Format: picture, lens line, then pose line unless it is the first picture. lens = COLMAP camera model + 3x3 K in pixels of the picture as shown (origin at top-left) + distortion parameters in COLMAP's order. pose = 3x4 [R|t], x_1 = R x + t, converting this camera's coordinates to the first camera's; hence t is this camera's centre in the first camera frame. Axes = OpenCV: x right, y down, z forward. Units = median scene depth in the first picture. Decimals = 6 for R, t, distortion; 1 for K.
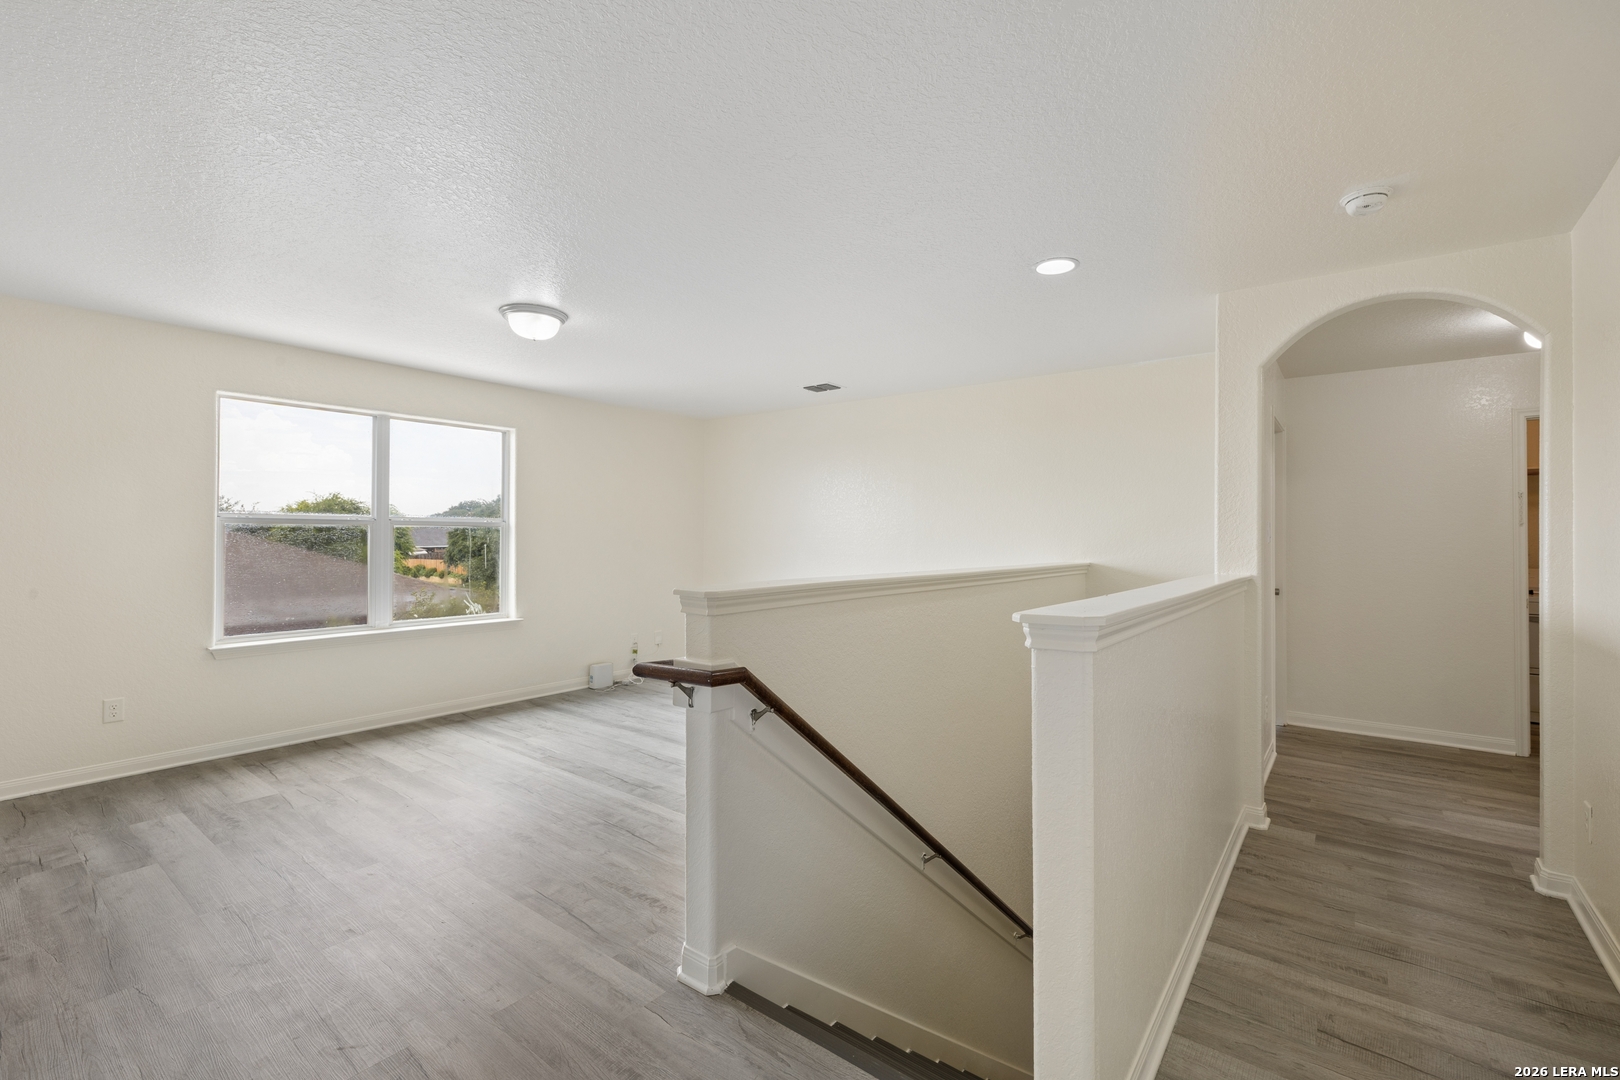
lens RADIAL K [[698.1, 0, 869.0], [0, 698.1, 537.1], [0, 0, 1]] dist [0.002181, -0.000135]
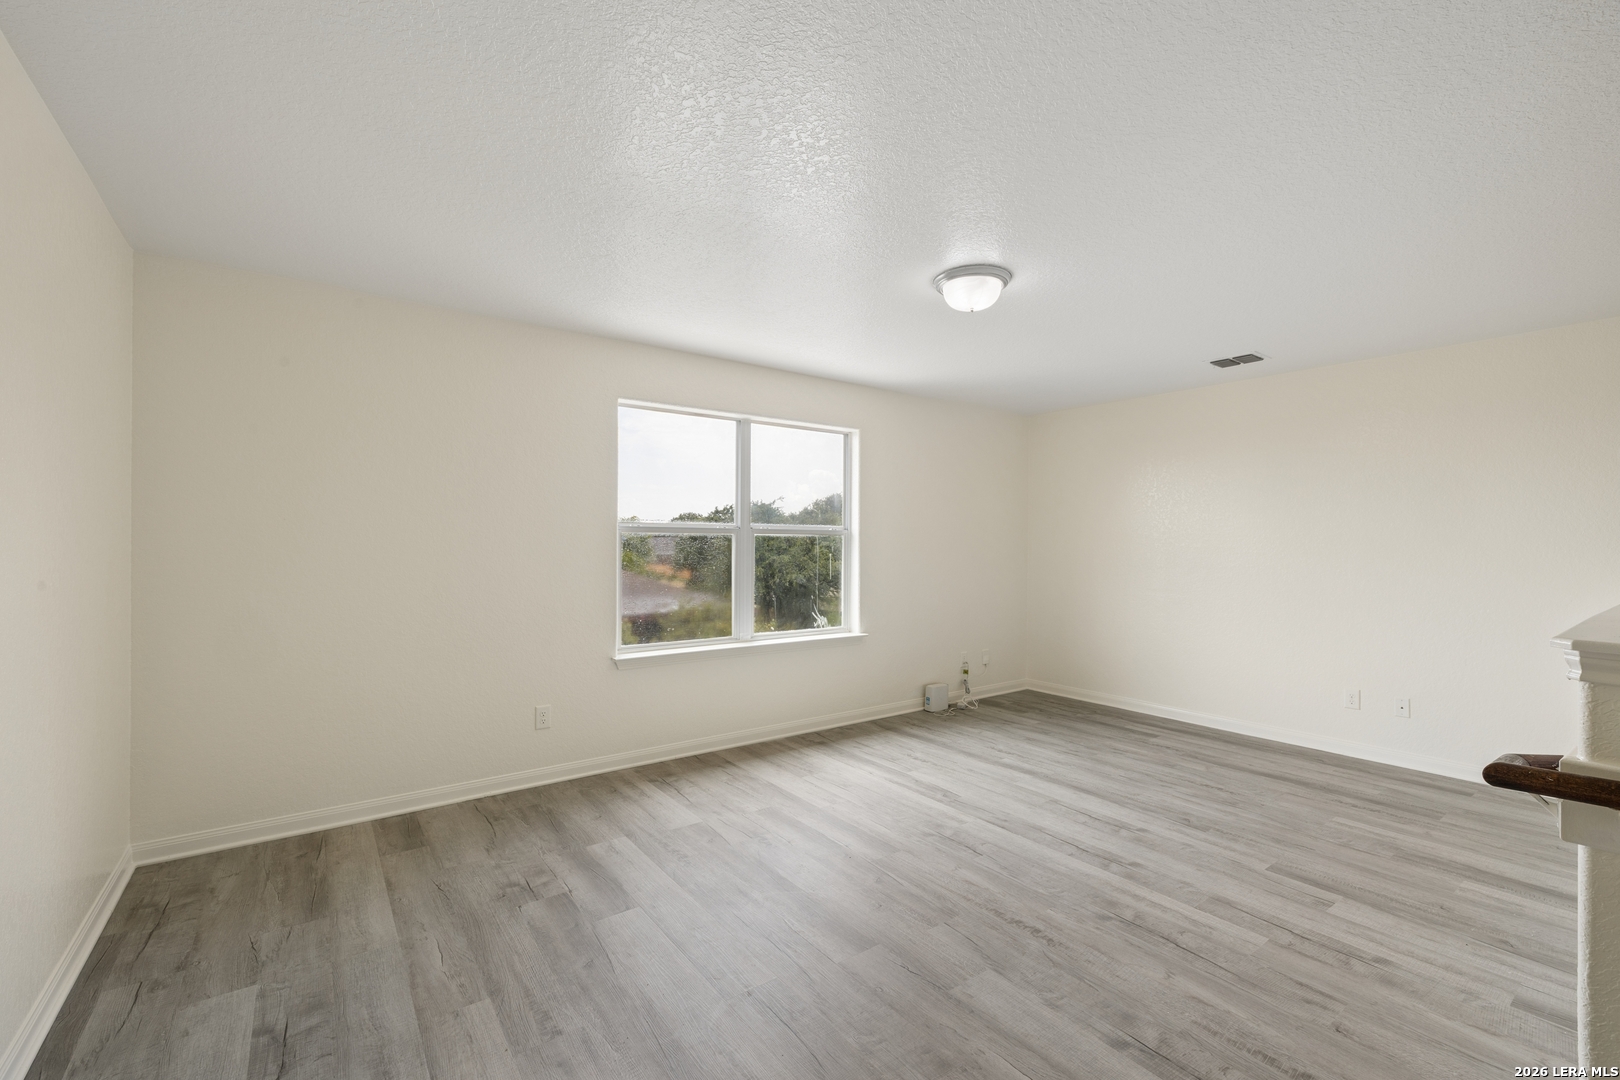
lens RADIAL K [[698.1, 0, 866.2], [0, 698.1, 547.4], [0, 0, 1]] dist [0.002181, -0.000135]
pose [[0.963747, 0.000250, -0.266818, -0.327920], [0.000586, 0.999995, 0.003054, -0.001143], [0.266817, -0.003100, 0.963742, 0.137801]]
